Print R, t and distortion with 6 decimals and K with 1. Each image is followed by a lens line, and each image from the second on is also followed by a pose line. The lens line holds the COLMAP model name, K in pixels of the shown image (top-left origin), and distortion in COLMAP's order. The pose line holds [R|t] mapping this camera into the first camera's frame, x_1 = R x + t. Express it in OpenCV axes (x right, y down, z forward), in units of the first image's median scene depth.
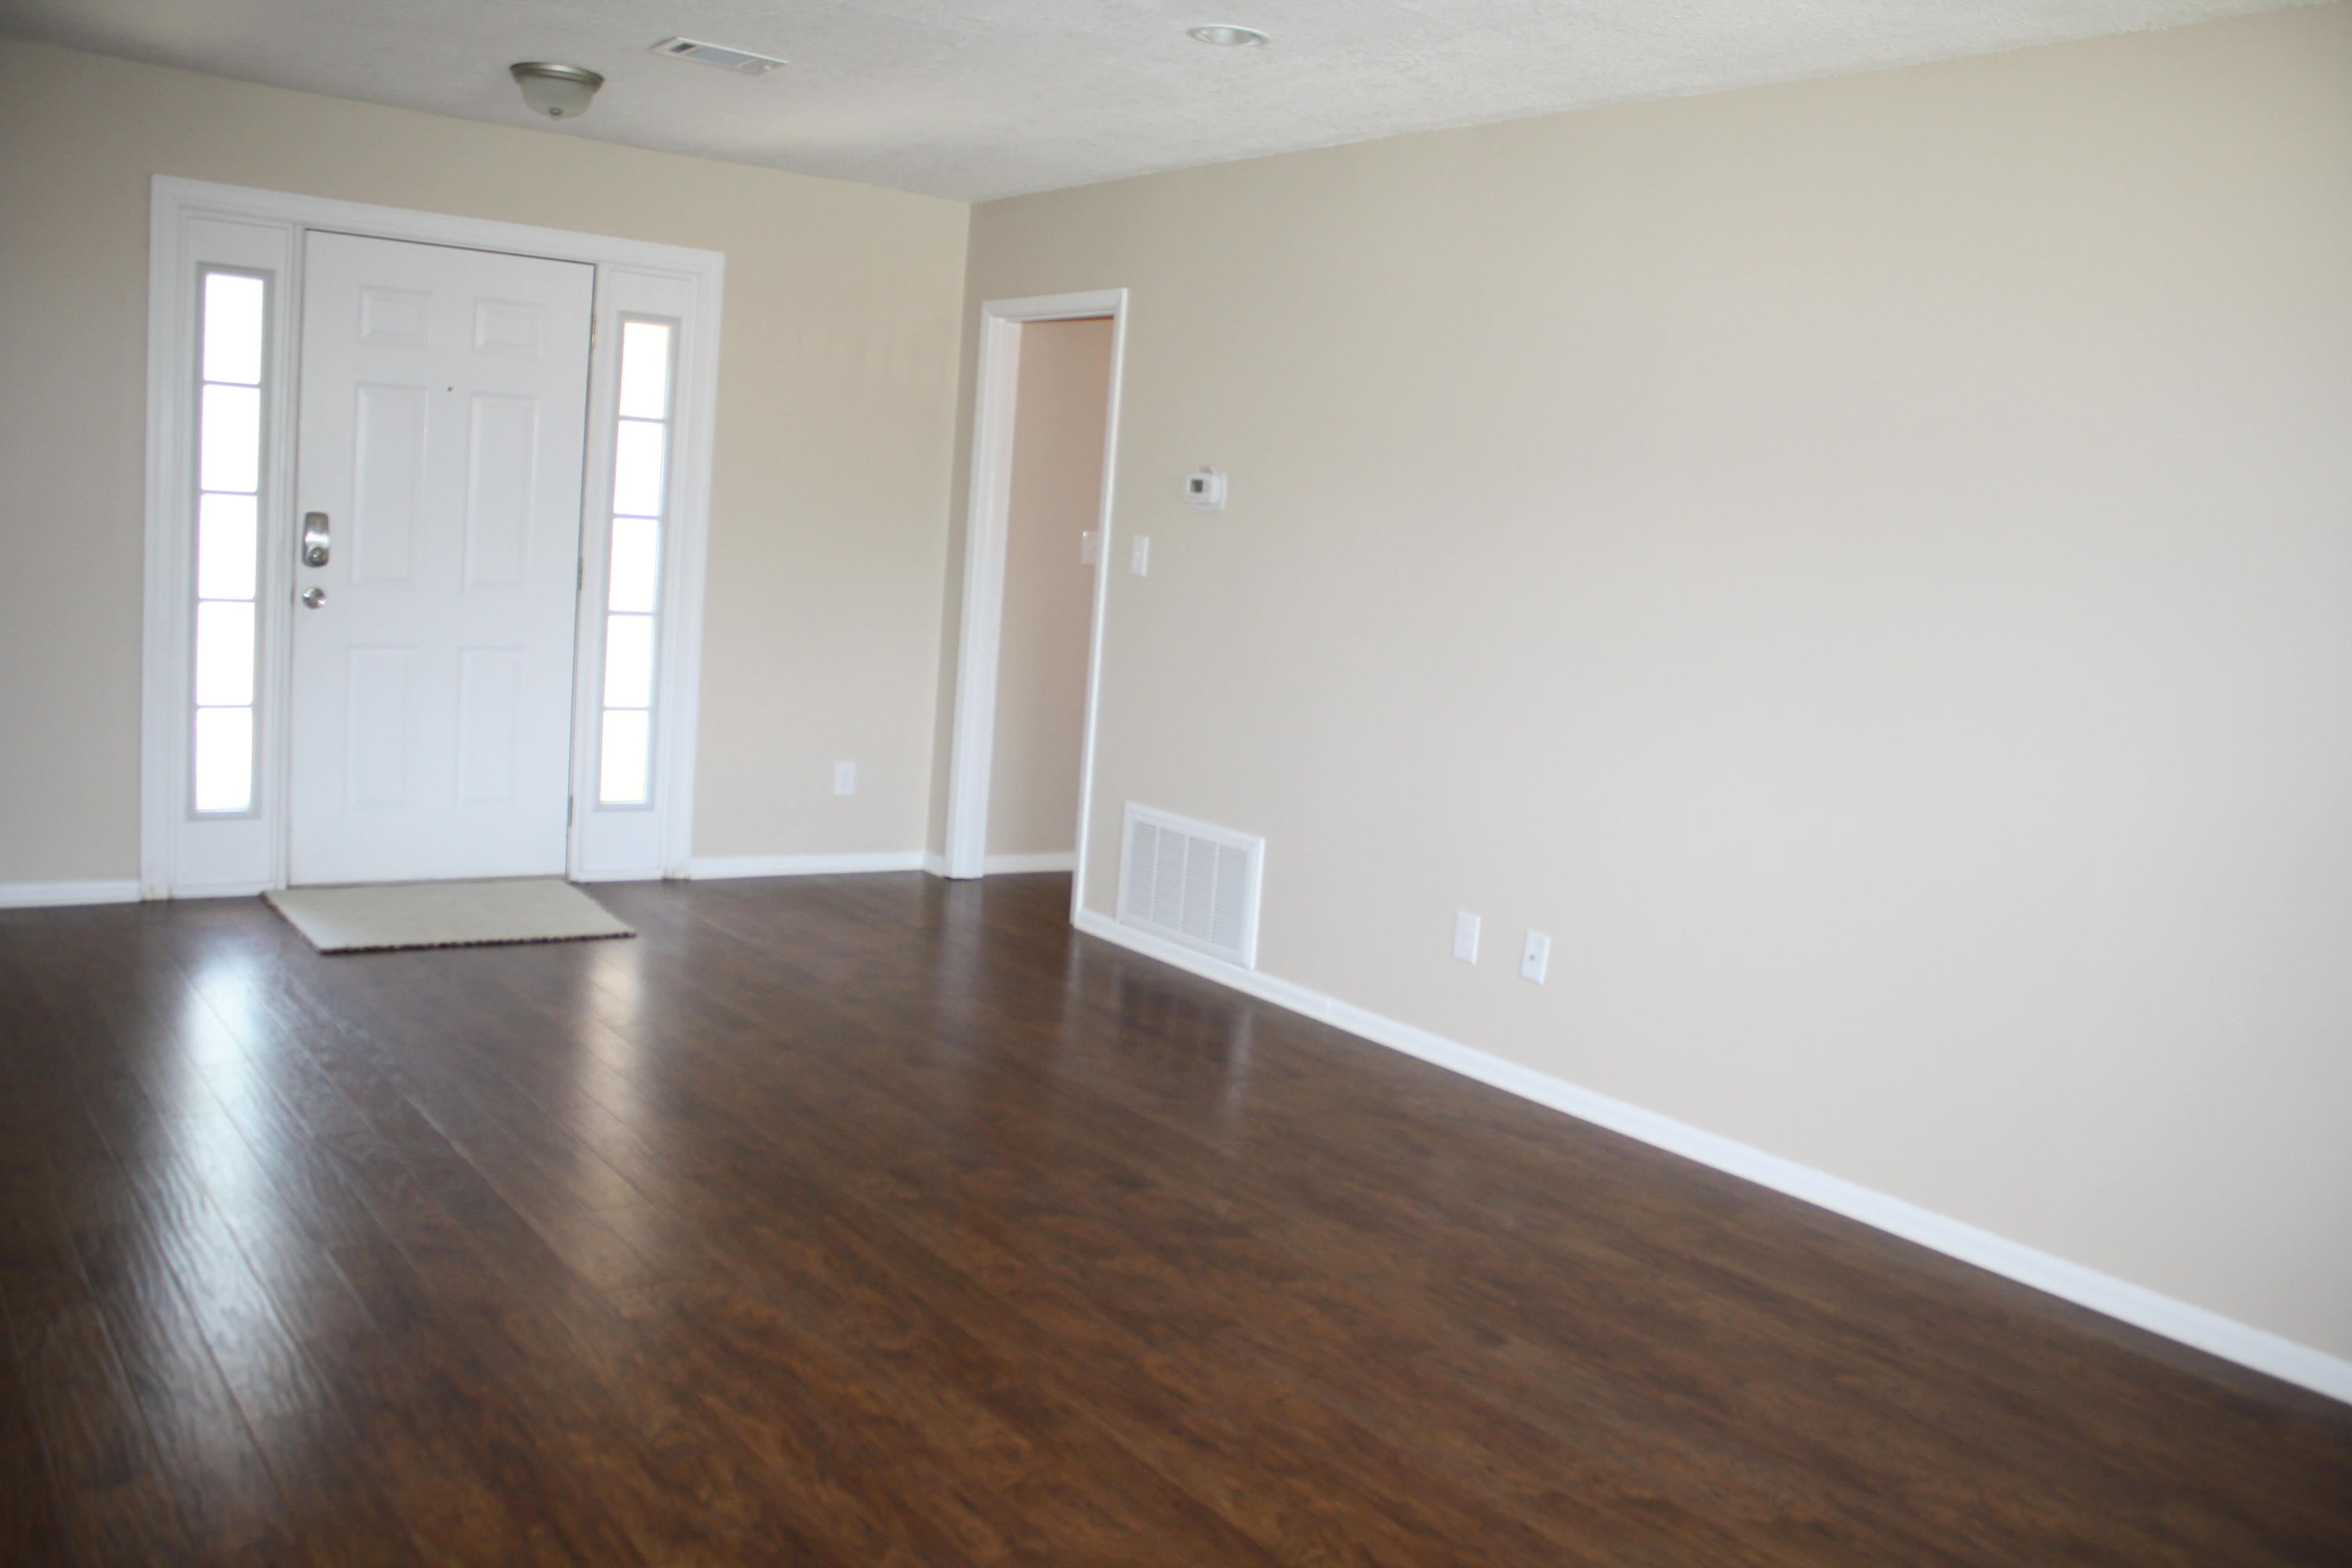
lens RADIAL K [[2047.1, 0, 1174.3], [0, 2047.1, 789.2], [0, 0, 1]] dist [-0.162412, 0.147099]
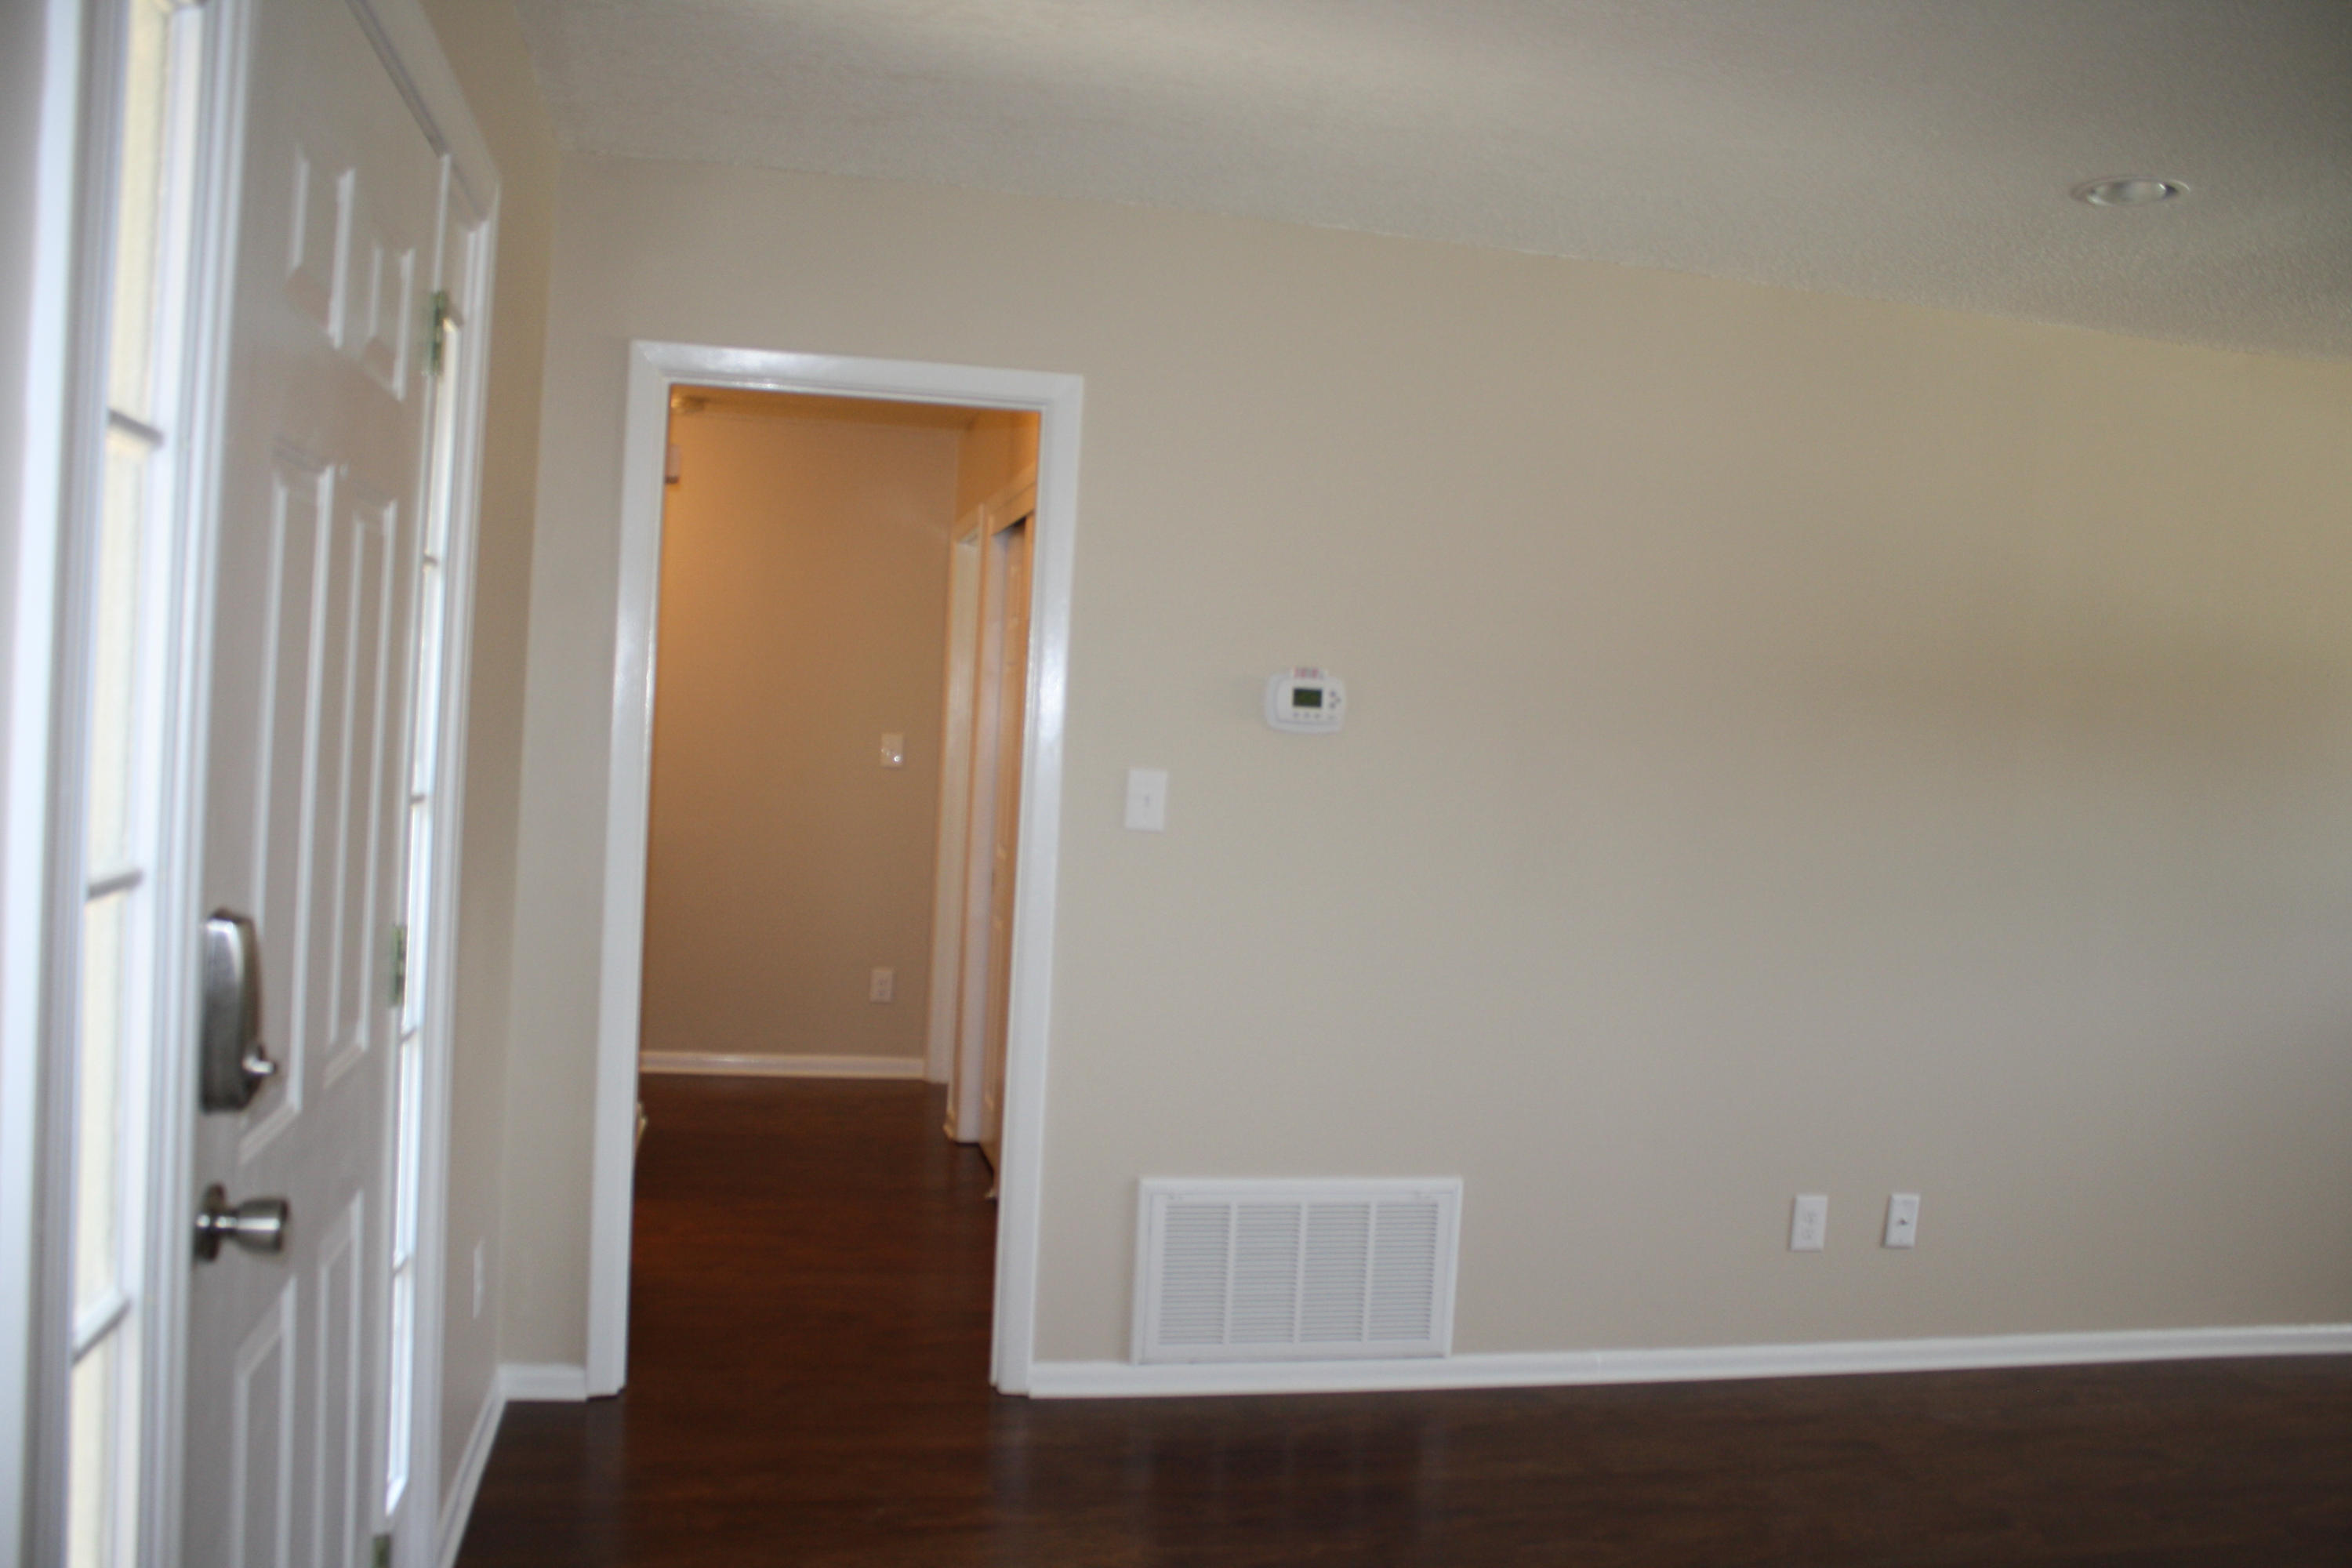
lens RADIAL K [[2047.1, 0, 1175.6], [0, 2047.1, 773.1], [0, 0, 1]] dist [-0.162412, 0.147099]
pose [[0.392622, -0.093008, 0.914985, -0.629197], [0.091810, 0.993868, 0.061630, -0.169423], [-0.915106, 0.059807, 0.398753, 0.770497]]
